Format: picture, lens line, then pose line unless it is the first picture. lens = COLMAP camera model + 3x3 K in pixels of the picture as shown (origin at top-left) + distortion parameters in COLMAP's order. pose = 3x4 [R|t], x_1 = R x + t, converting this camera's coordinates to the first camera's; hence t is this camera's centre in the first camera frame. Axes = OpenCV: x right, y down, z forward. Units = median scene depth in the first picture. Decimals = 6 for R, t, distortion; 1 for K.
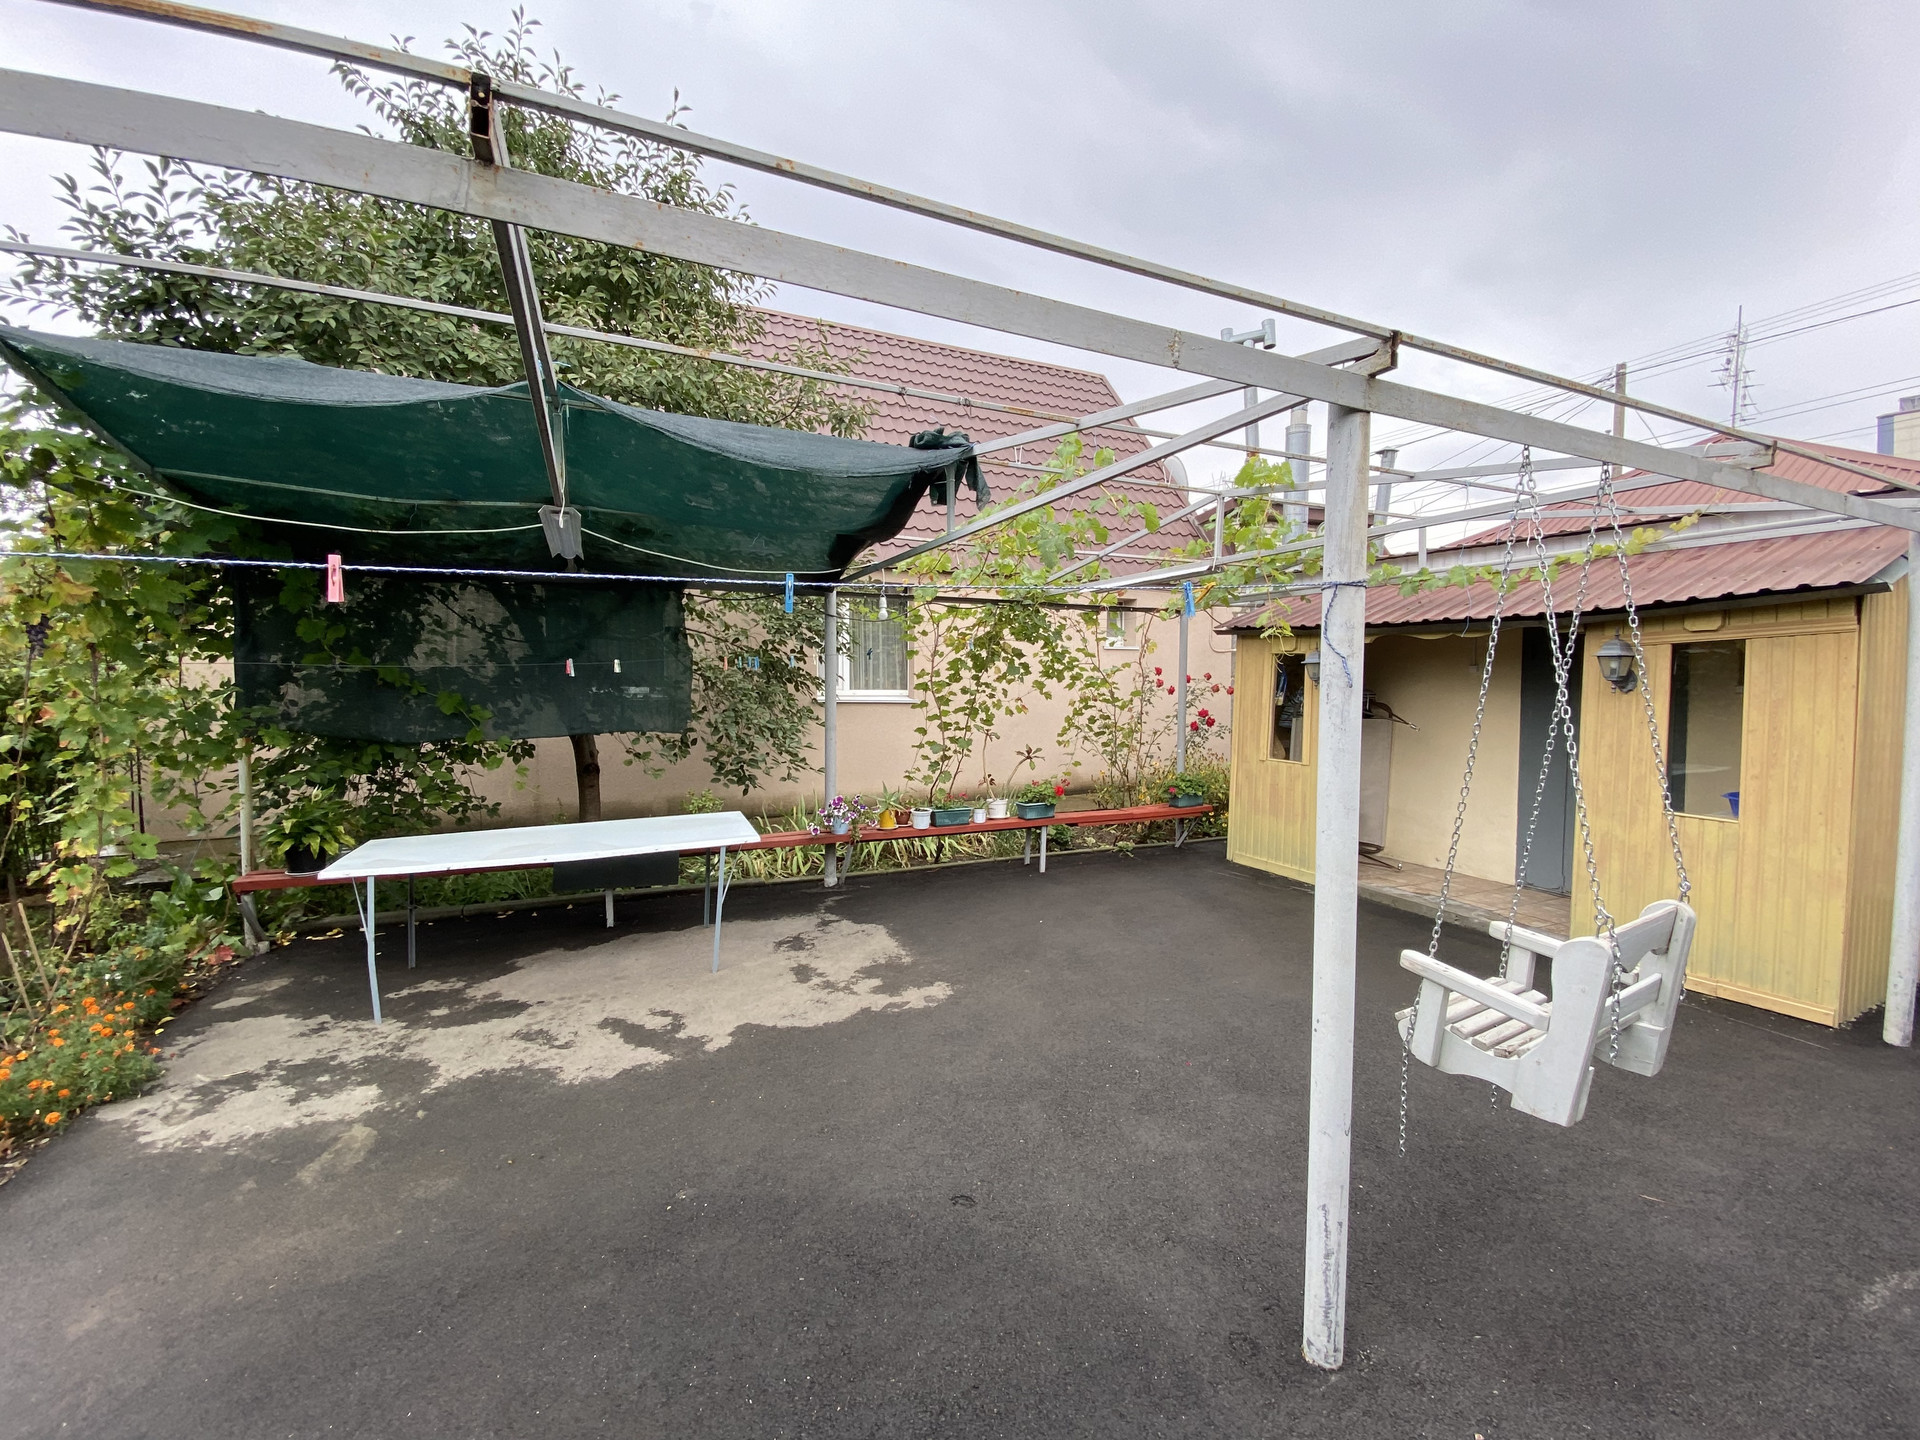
lens RADIAL K [[765.0, 0, 966.9], [0, 765.0, 714.5], [0, 0, 1]] dist [0.038772, -0.035603]
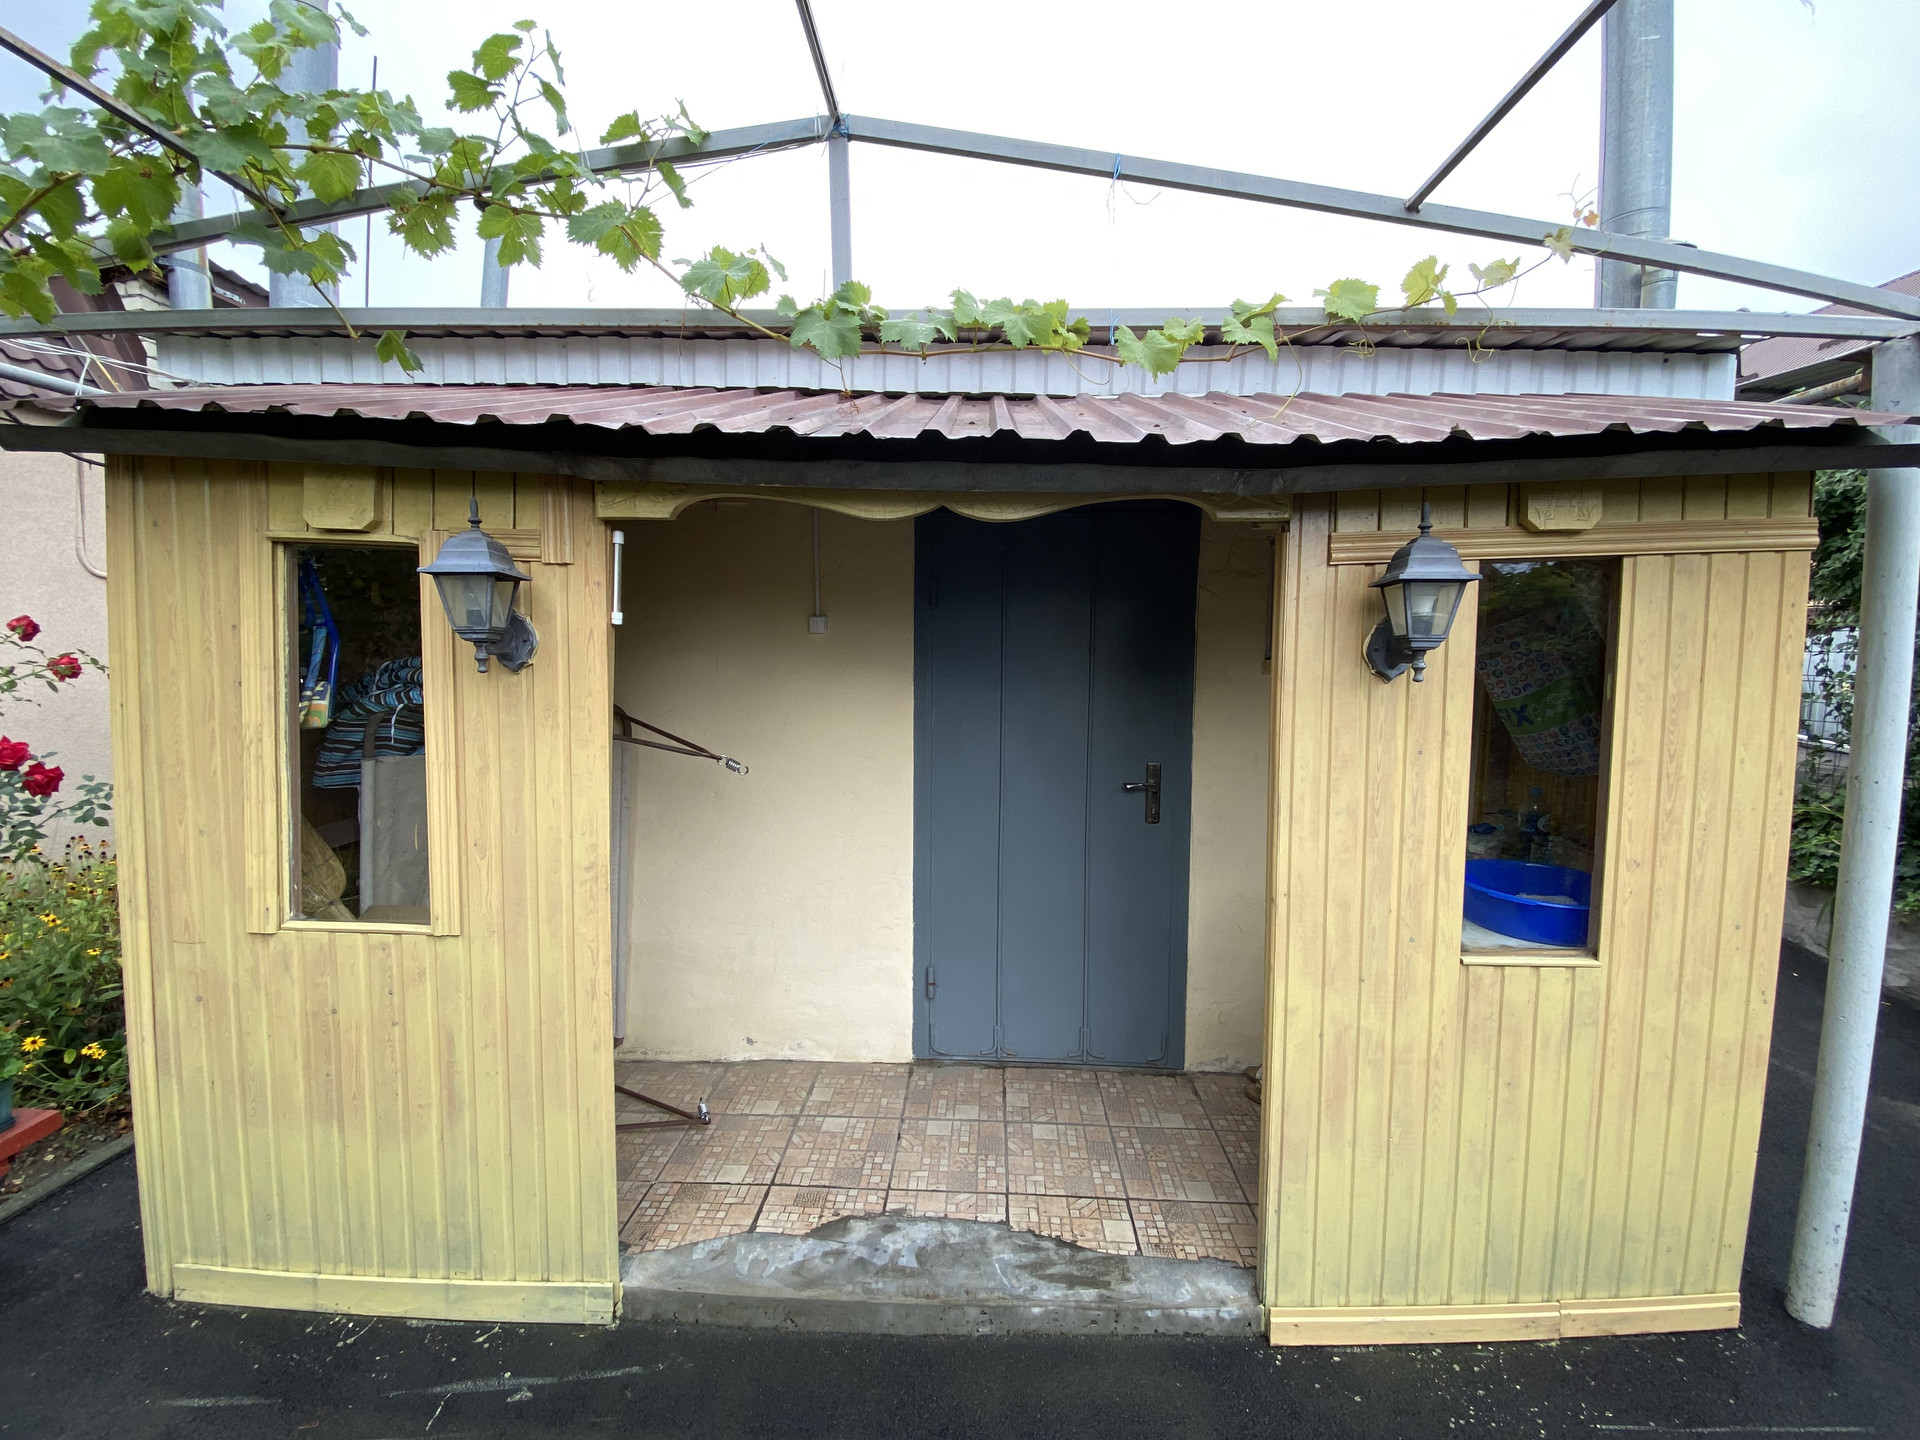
lens RADIAL K [[765.0, 0, 966.9], [0, 765.0, 714.5], [0, 0, 1]] dist [0.038772, -0.035603]
pose [[0.438211, -0.068102, 0.896289, 0.390417], [0.030584, 0.997678, 0.060852, -0.040890], [-0.898352, 0.000746, 0.439276, 1.002873]]
